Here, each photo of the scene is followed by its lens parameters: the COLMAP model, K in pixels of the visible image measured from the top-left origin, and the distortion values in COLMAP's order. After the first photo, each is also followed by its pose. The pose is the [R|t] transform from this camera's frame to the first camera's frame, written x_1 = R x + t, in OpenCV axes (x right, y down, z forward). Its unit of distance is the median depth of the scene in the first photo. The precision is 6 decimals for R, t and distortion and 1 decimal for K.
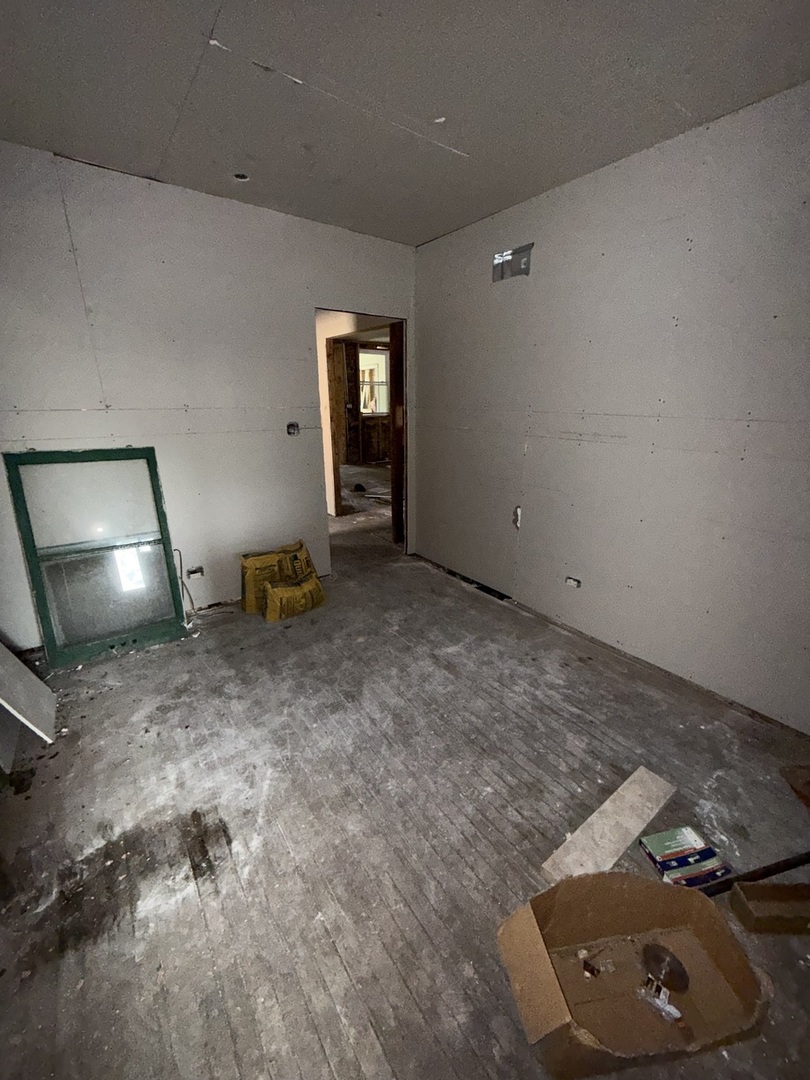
lens RADIAL K [[432.8, 0, 406.4], [0, 432.8, 539.3], [0, 0, 1]] dist [0.003461, -0.000183]
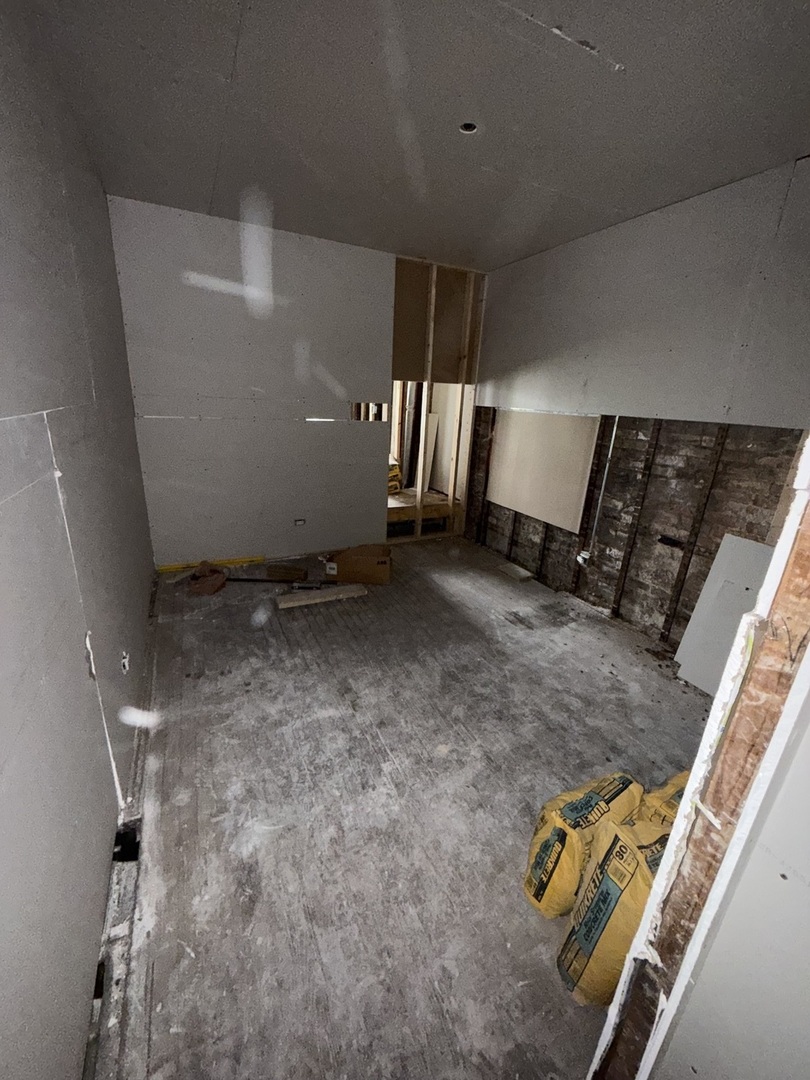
lens RADIAL K [[432.8, 0, 404.2], [0, 432.8, 539.9], [0, 0, 1]] dist [0.003461, -0.000183]
pose [[-0.982021, -0.107012, 0.155507, -0.140325], [0.006484, 0.804183, 0.594347, -0.541860], [-0.188658, 0.584670, -0.789031, 1.640813]]
